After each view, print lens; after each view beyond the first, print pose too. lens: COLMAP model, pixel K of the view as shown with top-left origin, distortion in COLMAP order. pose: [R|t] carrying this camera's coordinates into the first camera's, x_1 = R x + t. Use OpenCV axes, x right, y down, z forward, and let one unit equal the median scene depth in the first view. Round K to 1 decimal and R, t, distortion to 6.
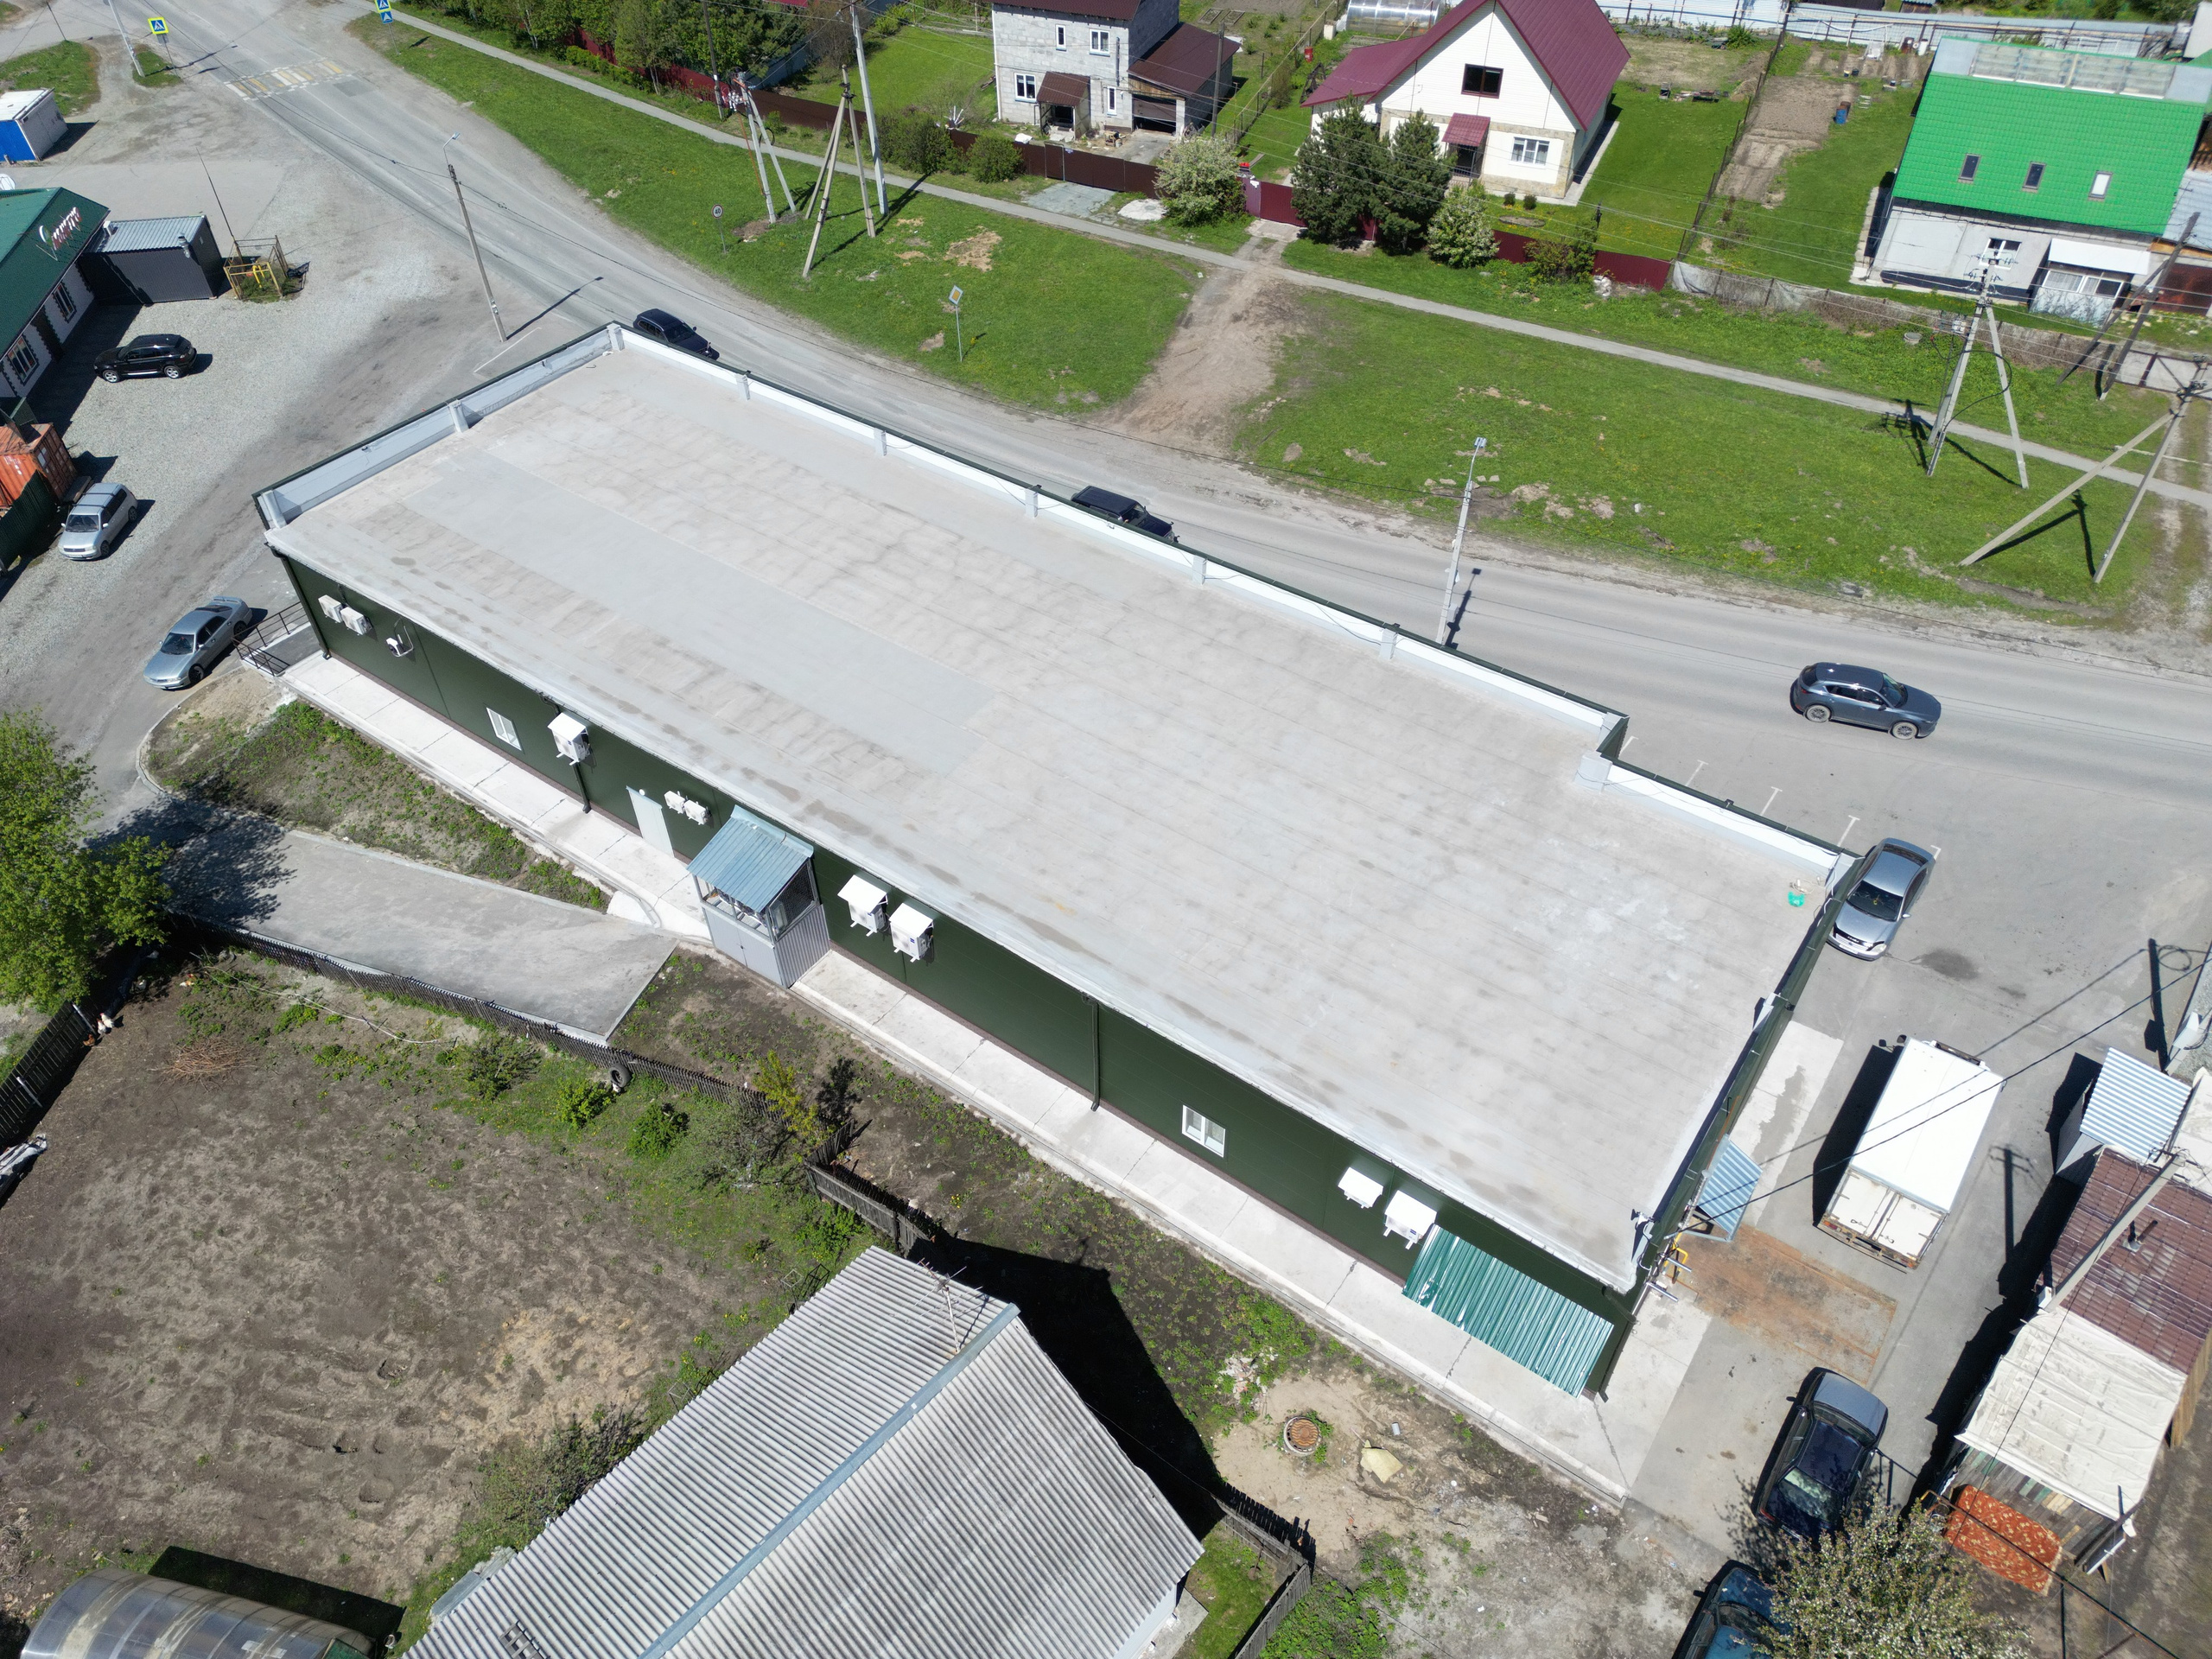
lens RADIAL K [[1540.8, 0, 1105.8], [0, 1540.8, 833.0], [0, 0, 1]] dist [0.078205, -0.072504]
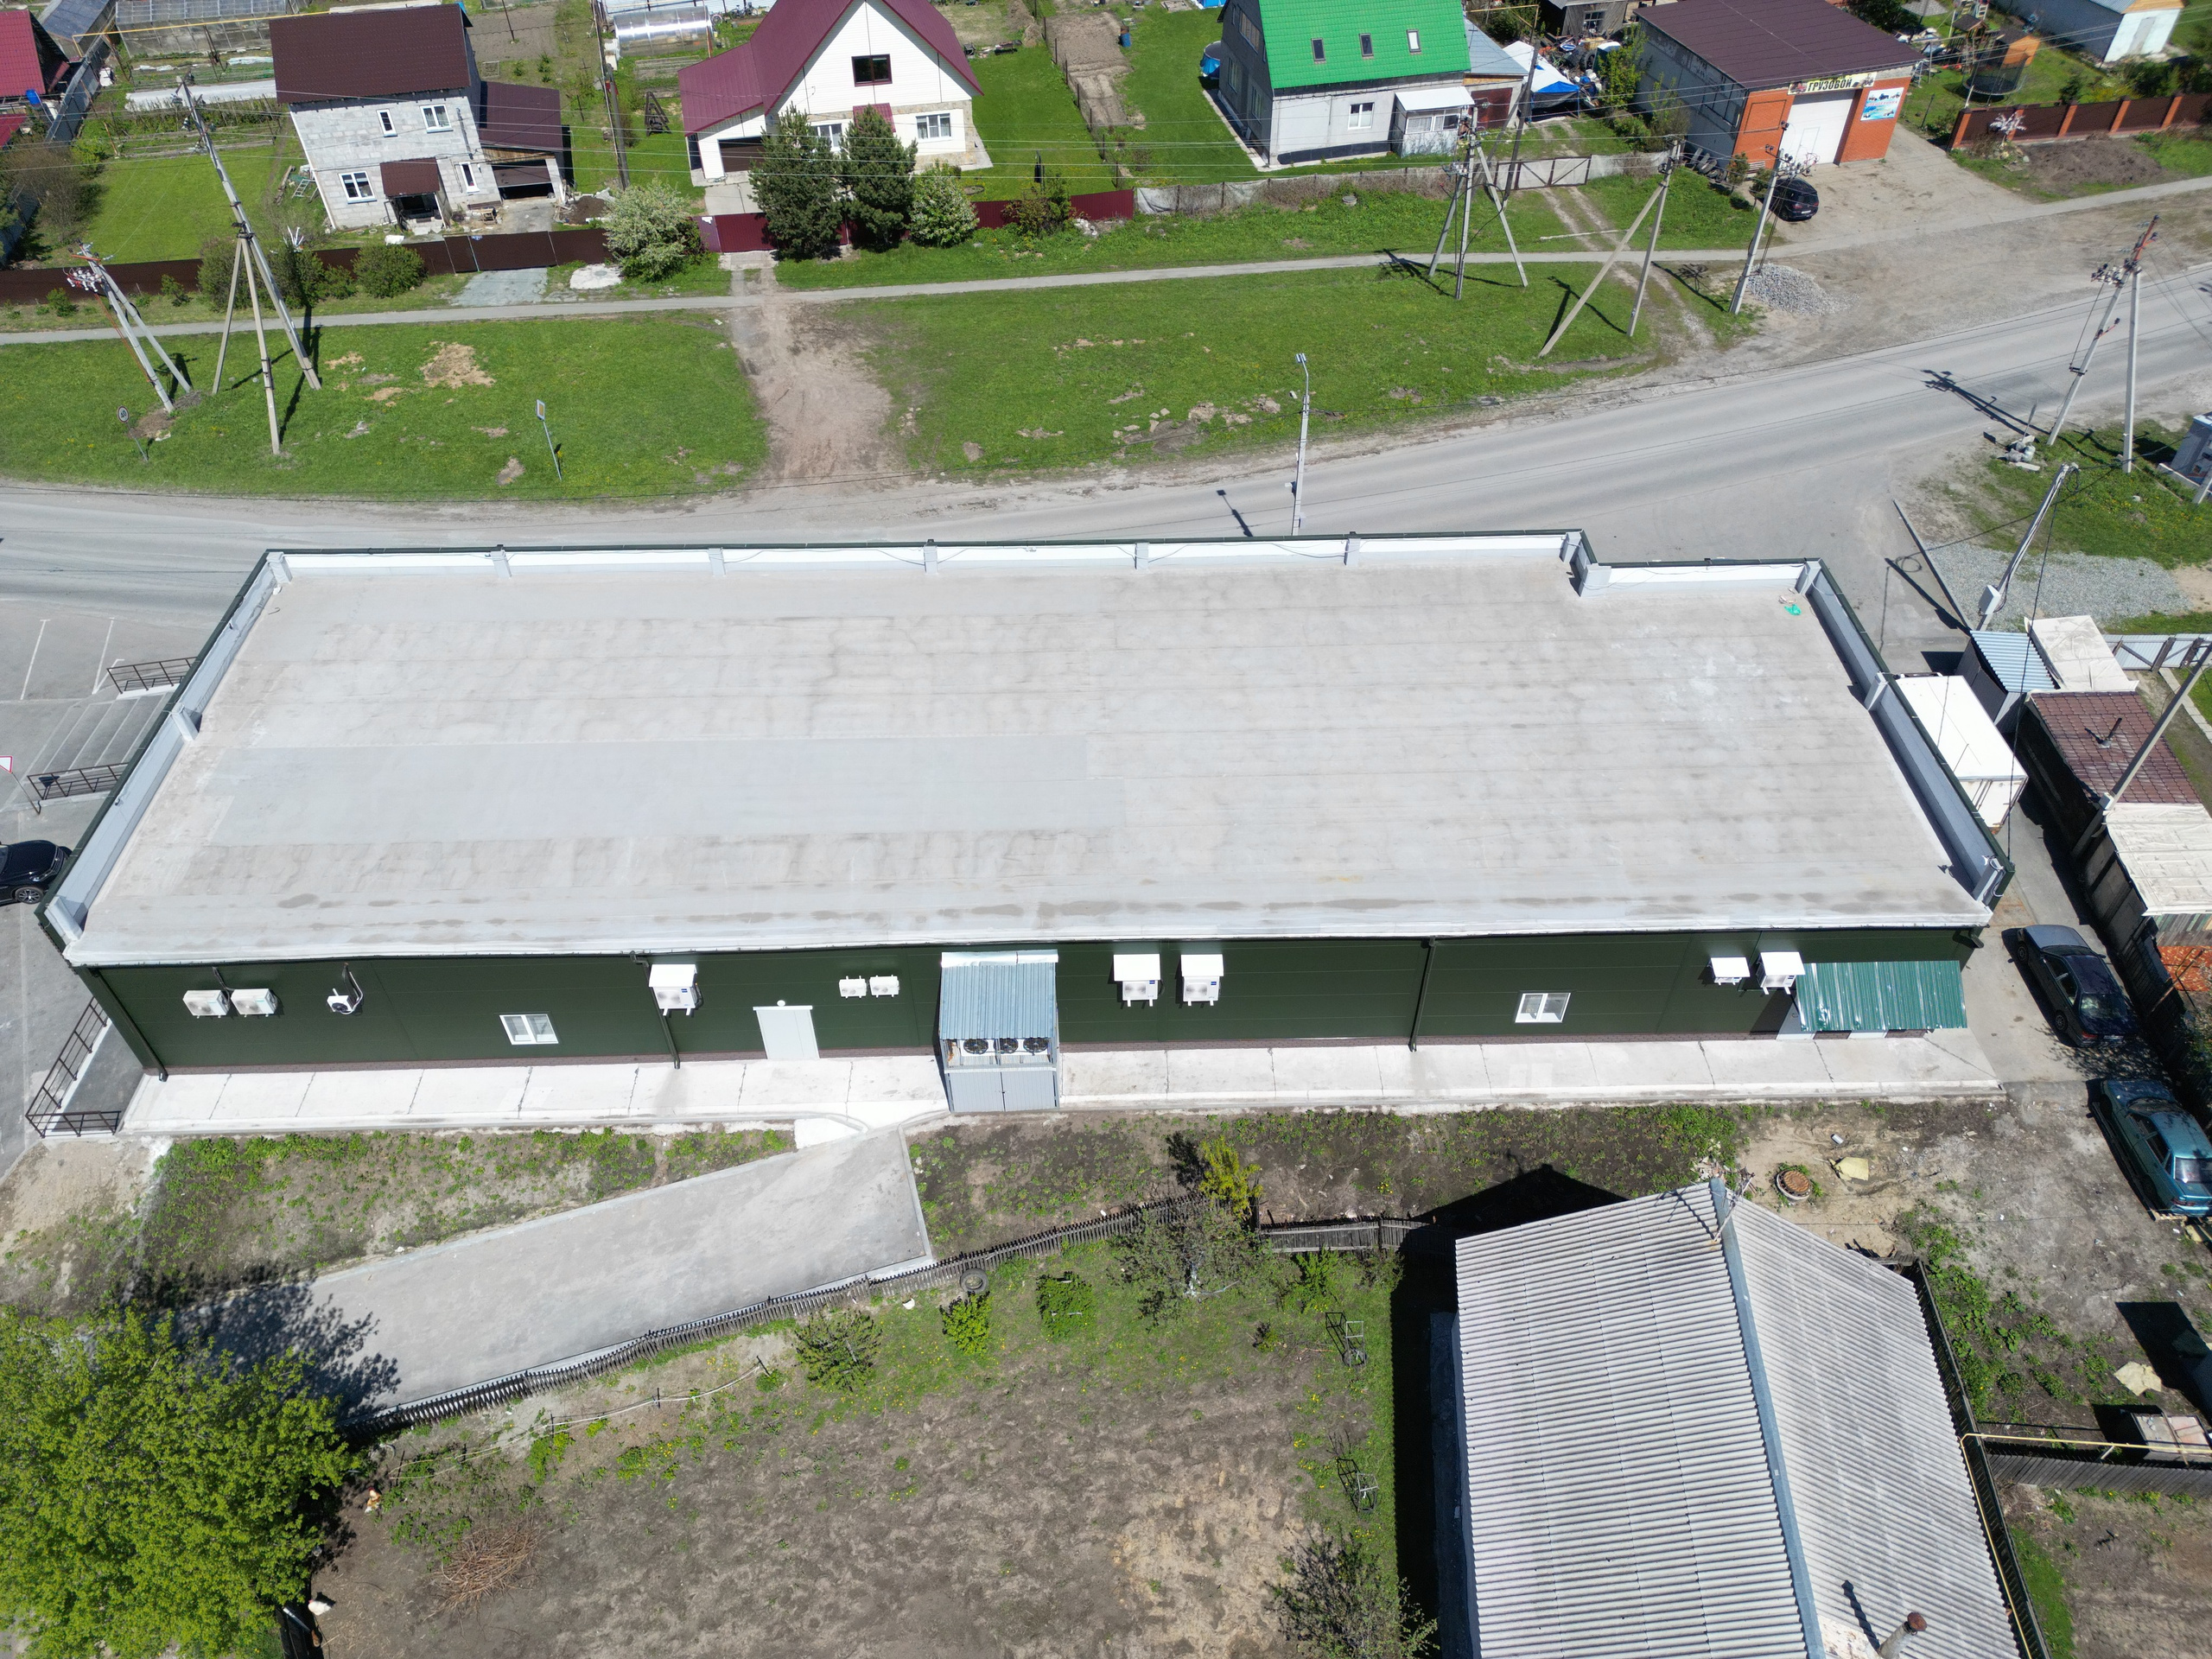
lens RADIAL K [[1540.8, 0, 1105.8], [0, 1540.8, 833.0], [0, 0, 1]] dist [0.078205, -0.072504]
pose [[0.798148, -0.418699, 0.433188, -0.423446], [0.419259, 0.902375, 0.099710, -0.106355], [-0.432646, 0.102035, 0.895771, 0.114635]]
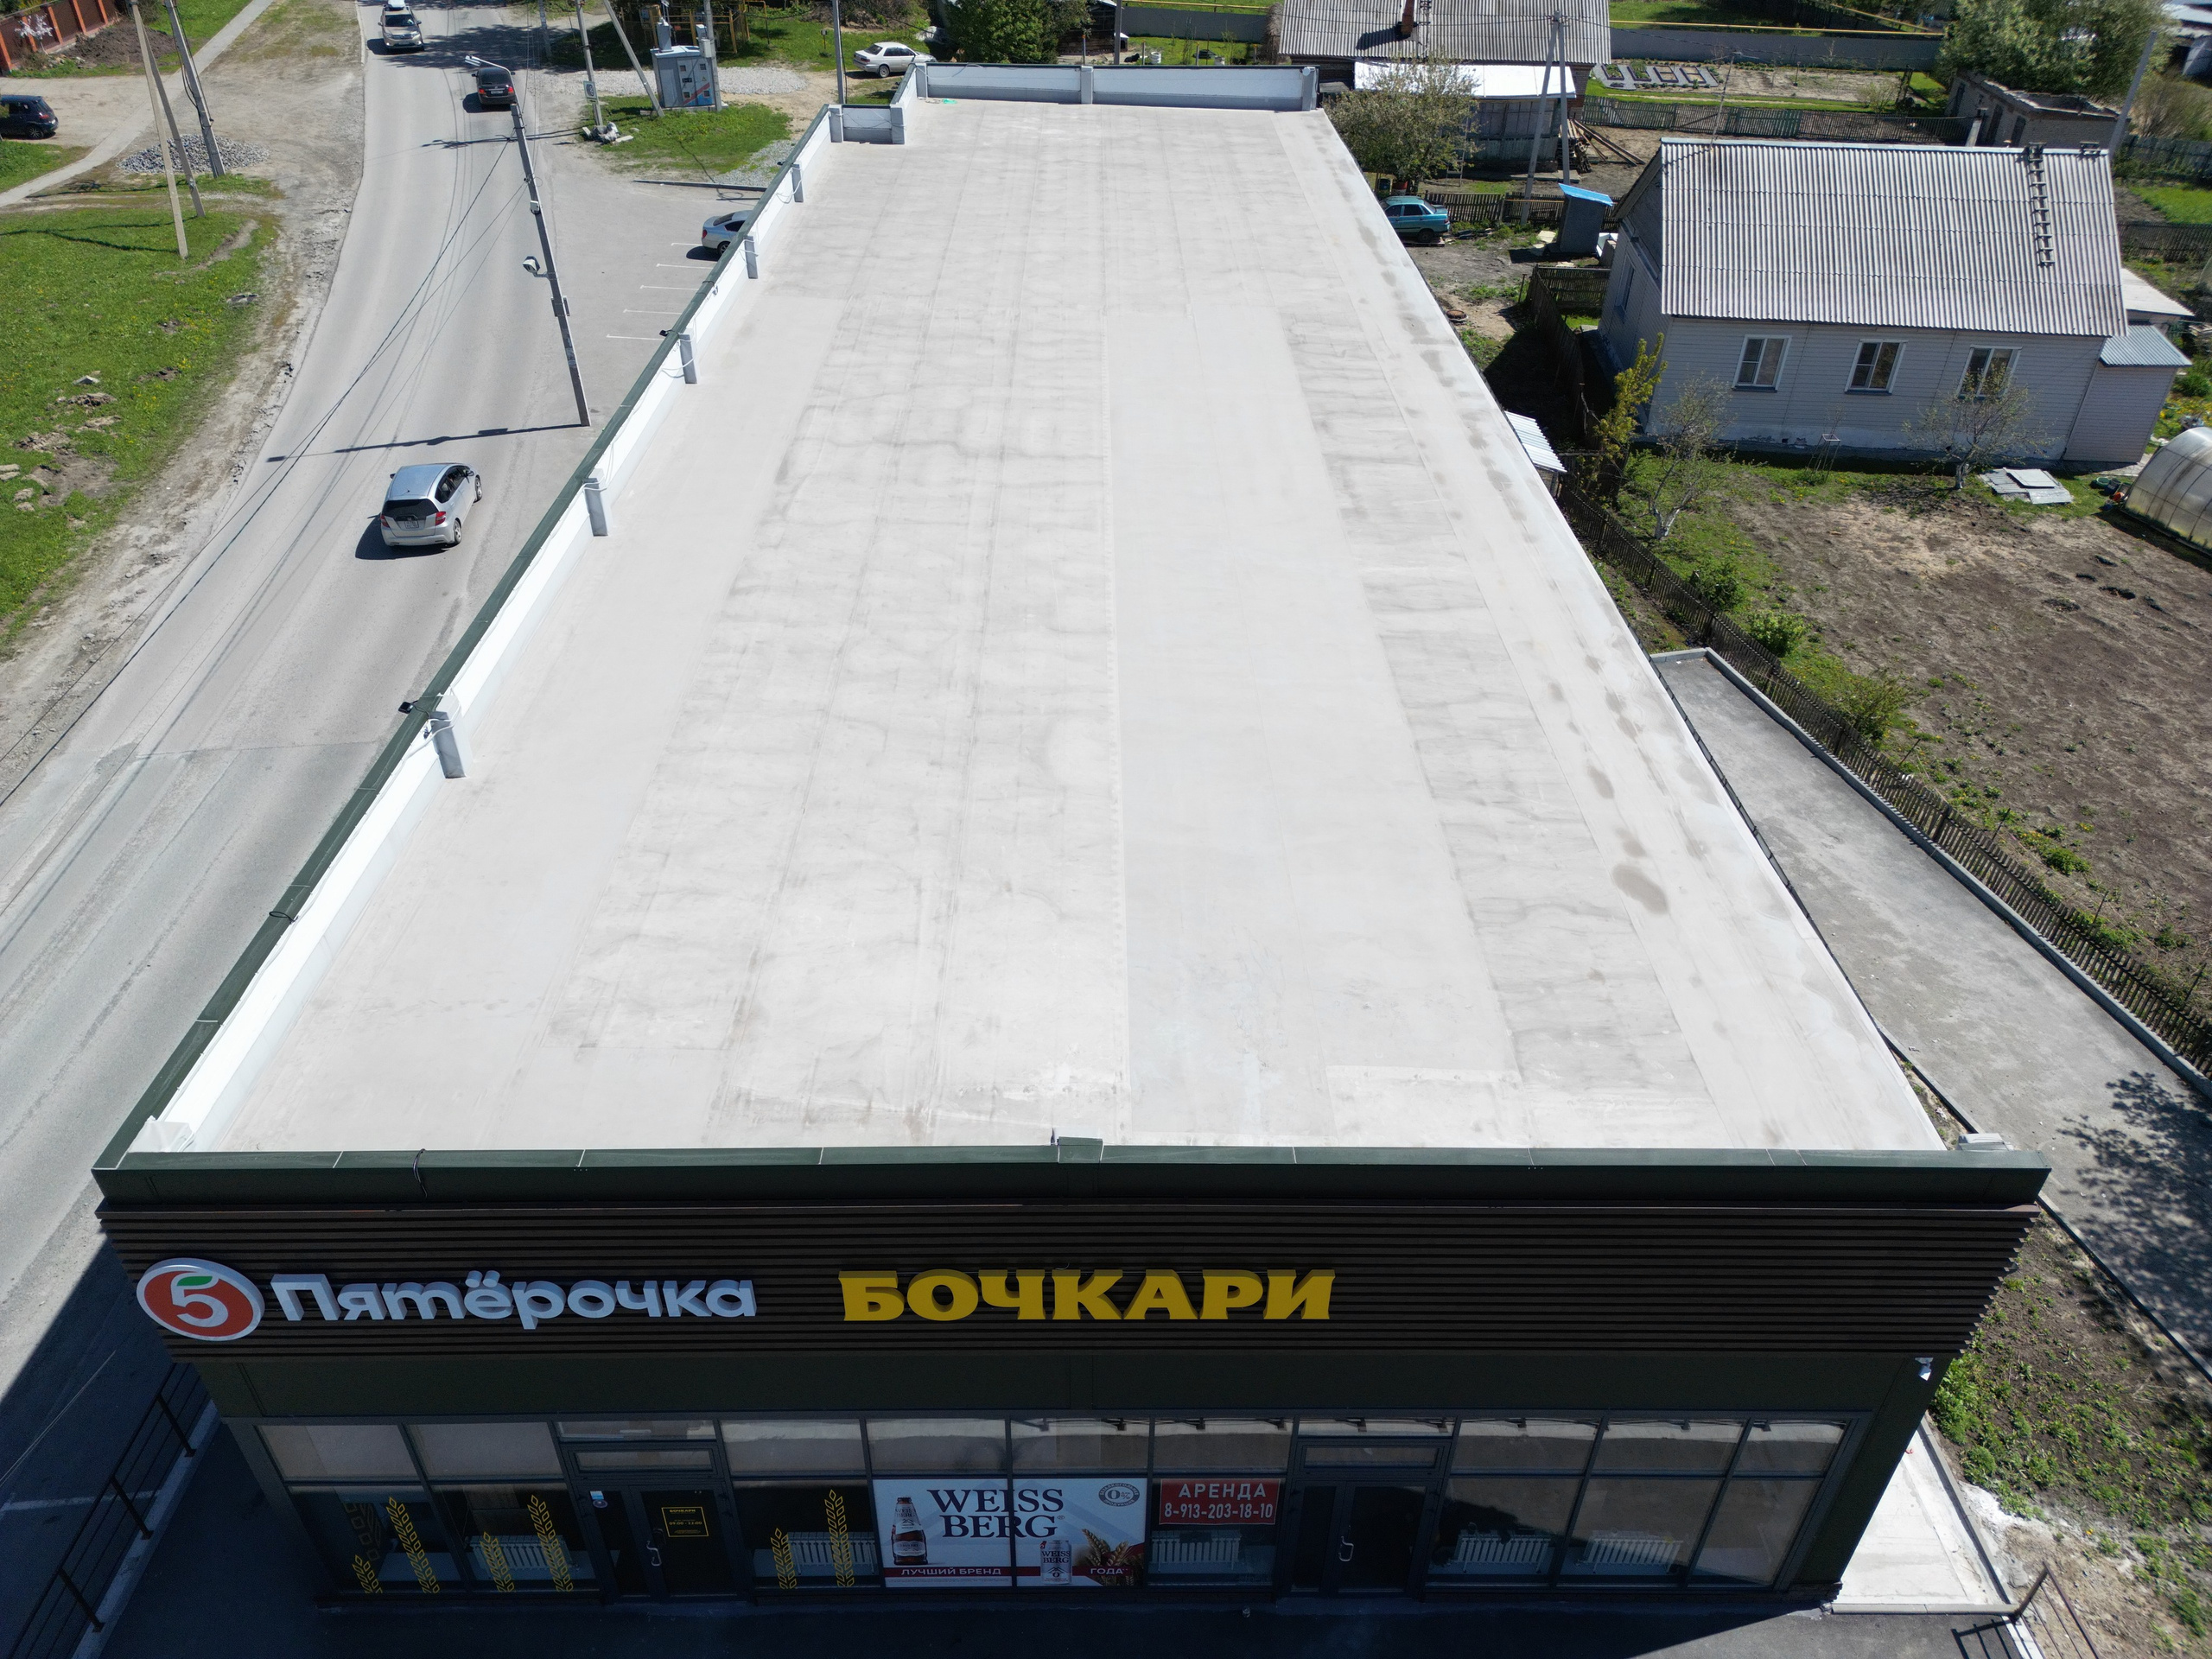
lens RADIAL K [[1540.8, 0, 1105.8], [0, 1540.8, 833.0], [0, 0, 1]] dist [0.078205, -0.072504]
pose [[-0.591625, -0.465982, 0.657907, -0.561646], [0.559332, 0.350470, 0.751212, -0.469855], [-0.580627, 0.812424, 0.053292, 0.975161]]
